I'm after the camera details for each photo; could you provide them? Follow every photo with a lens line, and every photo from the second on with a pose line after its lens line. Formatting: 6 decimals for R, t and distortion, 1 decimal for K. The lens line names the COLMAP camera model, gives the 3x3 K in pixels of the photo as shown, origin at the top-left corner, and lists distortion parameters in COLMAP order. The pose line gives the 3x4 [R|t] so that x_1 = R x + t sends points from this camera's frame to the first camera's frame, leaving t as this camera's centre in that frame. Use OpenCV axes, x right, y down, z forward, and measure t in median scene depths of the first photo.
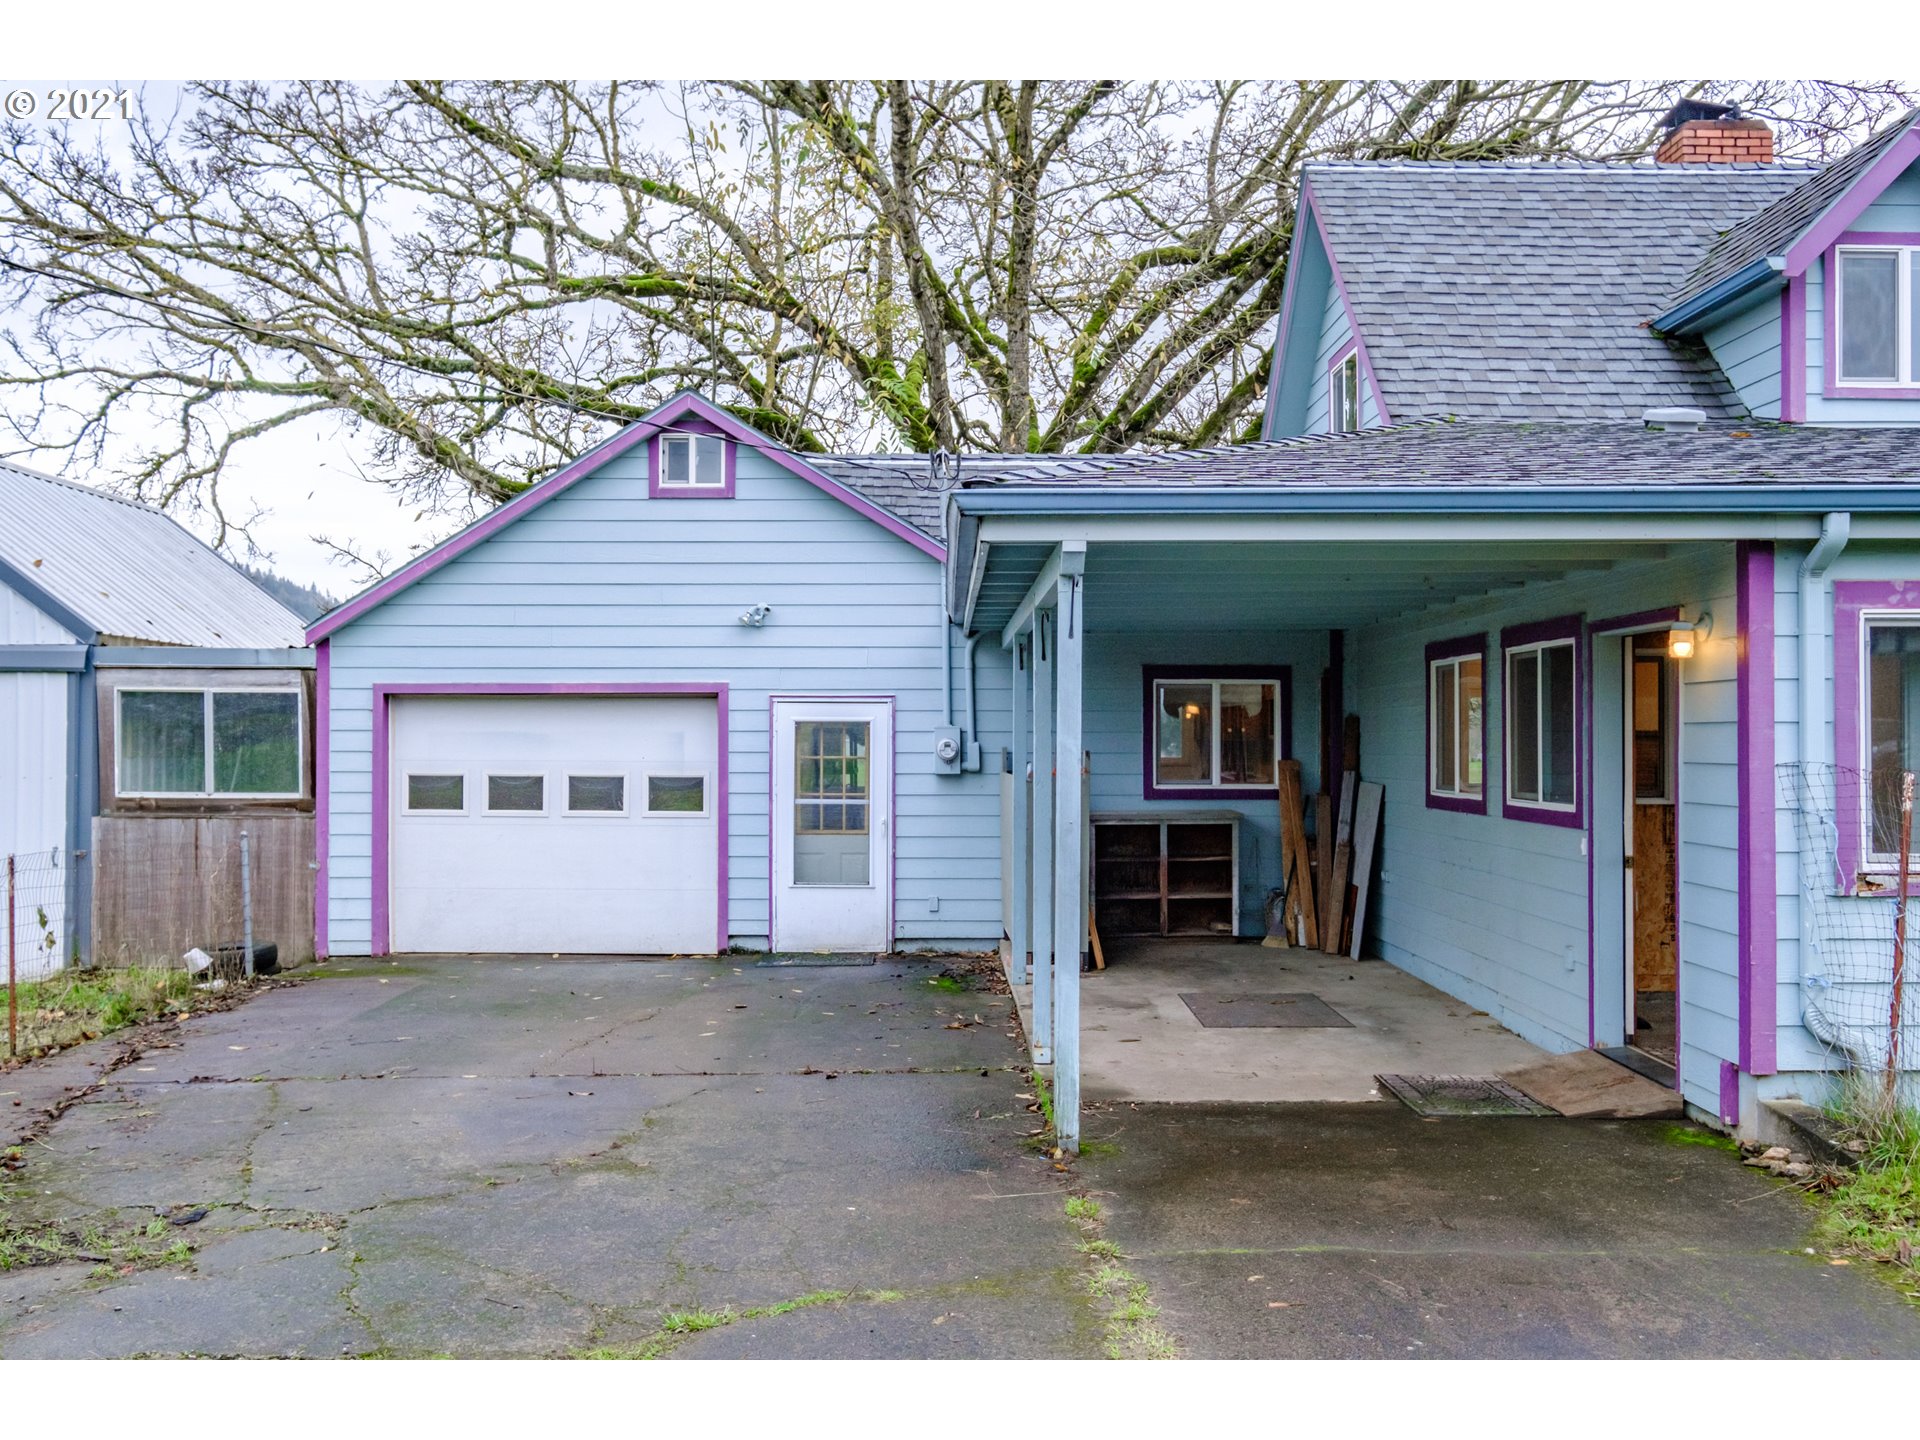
lens RADIAL K [[1688.0, 0, 952.8], [0, 1688.0, 720.8], [0, 0, 1]] dist [0.000545, 0.000987]
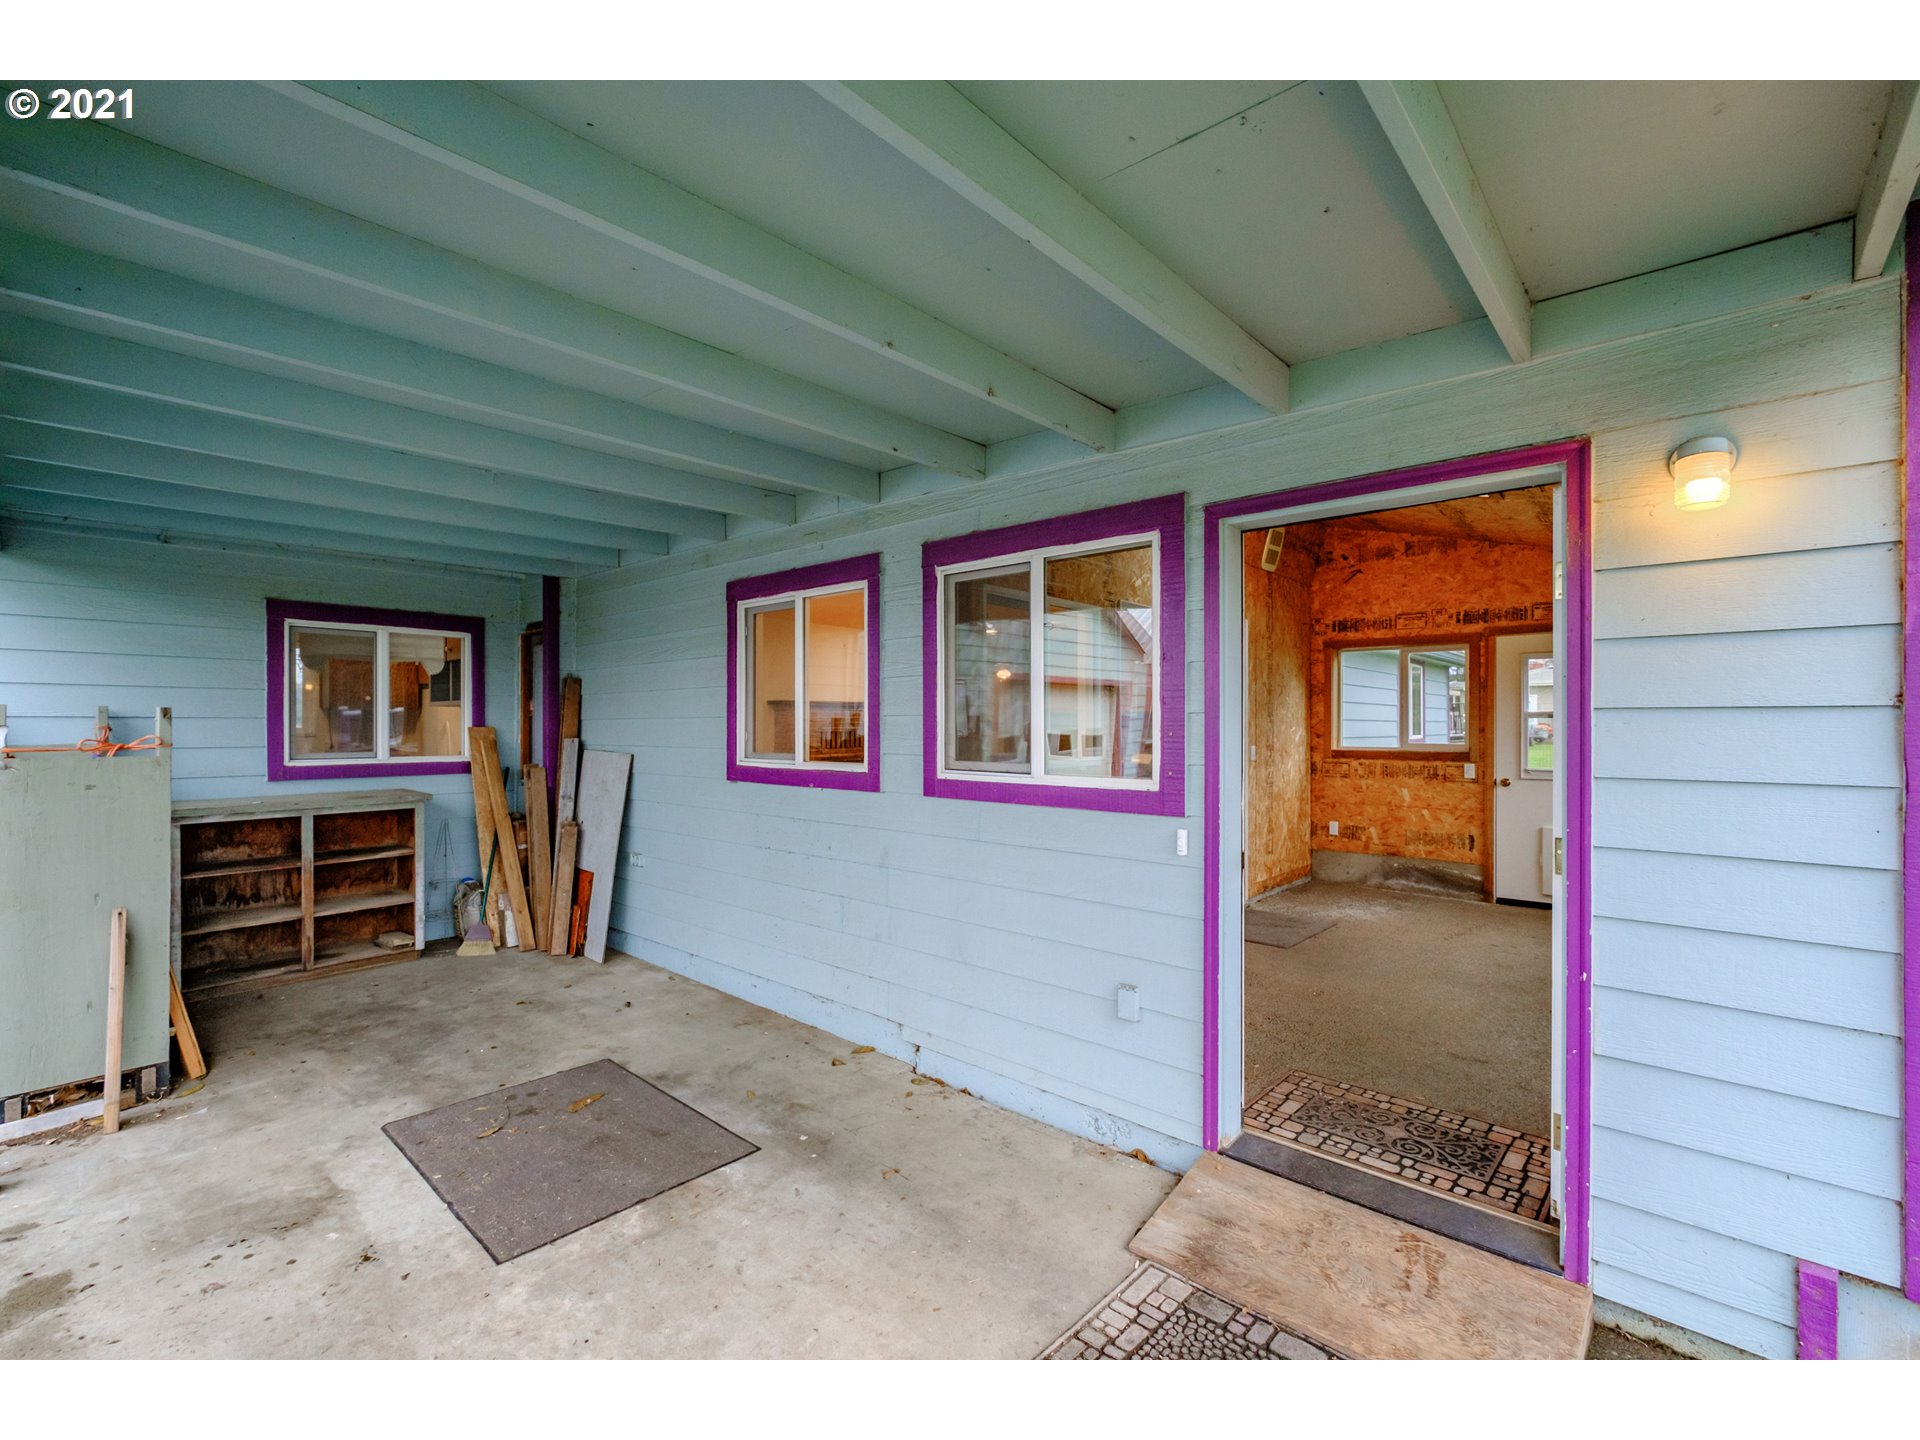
lens RADIAL K [[842.9, 0, 946.0], [0, 842.9, 722.3], [0, 0, 1]] dist [0.000630, 0.000015]
pose [[0.672573, 0.001130, 0.740030, 0.039815], [-0.008351, 0.999947, 0.006064, 0.016249], [-0.739983, -0.010259, 0.672547, 0.534909]]
